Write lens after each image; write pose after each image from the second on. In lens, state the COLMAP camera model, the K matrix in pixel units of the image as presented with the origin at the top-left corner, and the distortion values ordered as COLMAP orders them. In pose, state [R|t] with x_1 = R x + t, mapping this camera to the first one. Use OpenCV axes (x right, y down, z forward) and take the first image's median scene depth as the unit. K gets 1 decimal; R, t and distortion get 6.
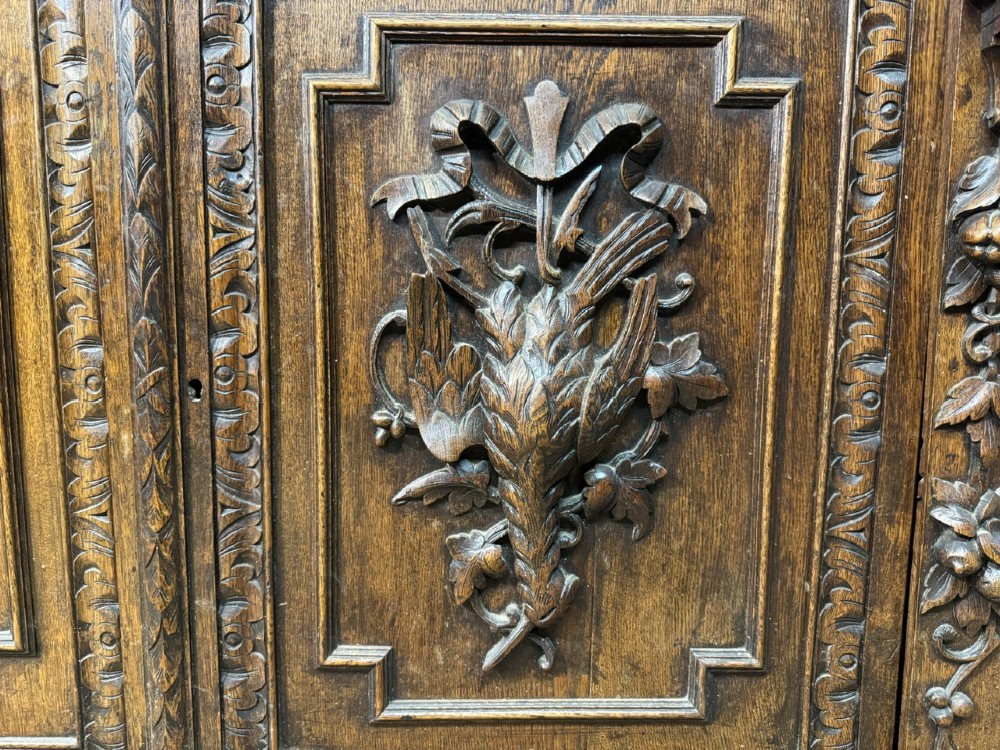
lens RADIAL K [[695.6, 0, 499.7], [0, 695.6, 385.0], [0, 0, 1]] dist [0.025366, -0.040113]
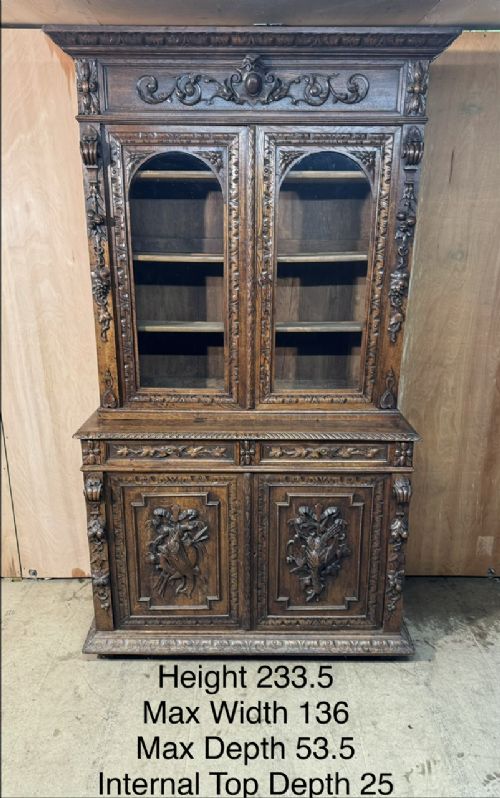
lens RADIAL K [[559.8, 0, 247.9], [0, 559.8, 401.3], [0, 0, 1]] dist [0.104661, -0.145432]
pose [[0.999869, -0.012315, 0.010525, -0.520903], [0.010429, 0.986487, 0.163507, -1.910437], [-0.012396, -0.163376, 0.986486, -3.180898]]
